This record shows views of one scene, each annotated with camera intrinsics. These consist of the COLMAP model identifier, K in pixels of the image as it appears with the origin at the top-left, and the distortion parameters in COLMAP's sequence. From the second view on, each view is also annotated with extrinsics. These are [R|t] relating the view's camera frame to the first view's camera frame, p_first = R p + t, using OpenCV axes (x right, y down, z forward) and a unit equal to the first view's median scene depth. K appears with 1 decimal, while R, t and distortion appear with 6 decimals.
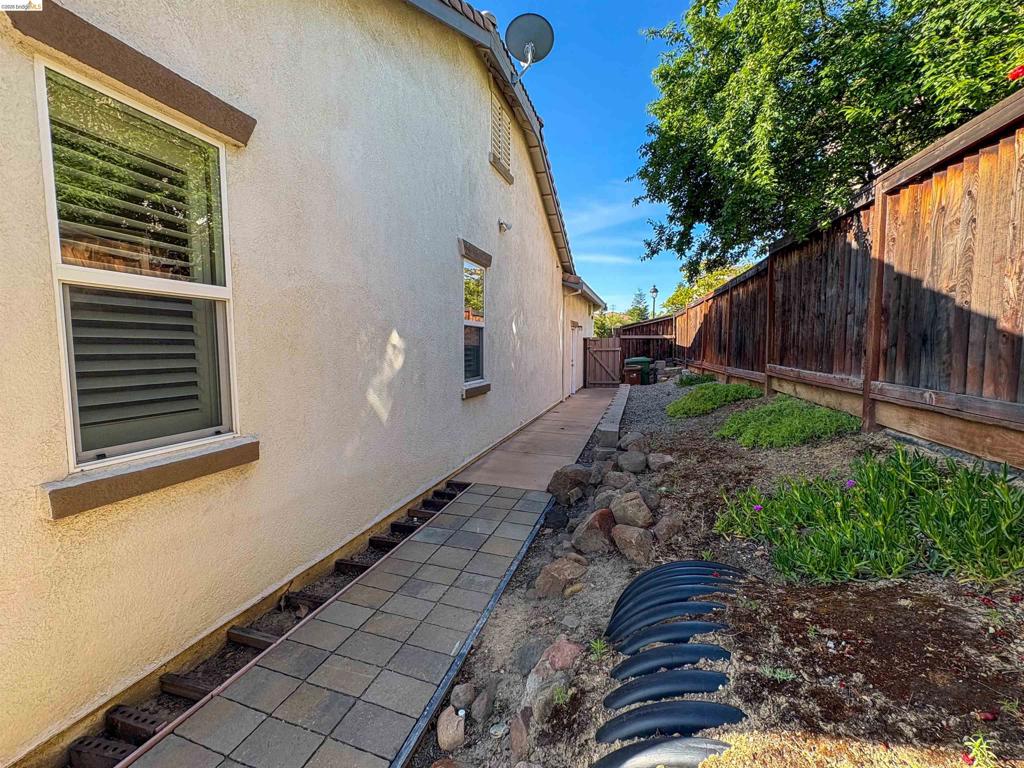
lens RADIAL K [[440.6, 0, 512.0], [0, 440.6, 384.0], [0, 0, 1]] dist [0.000182, 0.000038]
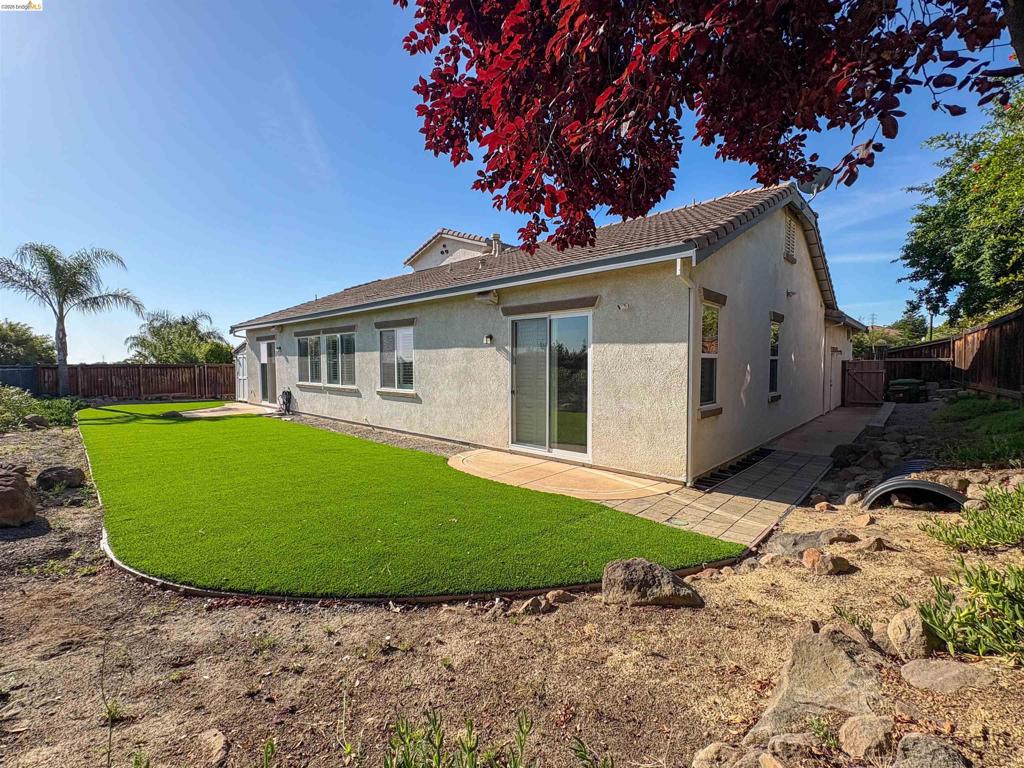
lens RADIAL K [[440.6, 0, 512.0], [0, 440.6, 384.0], [0, 0, 1]] dist [0.000182, 0.000038]
pose [[0.895814, 0.017404, -0.444088, -0.117399], [-0.036239, 0.998766, -0.033960, 0.027897], [0.442949, 0.046516, 0.895339, -0.470316]]
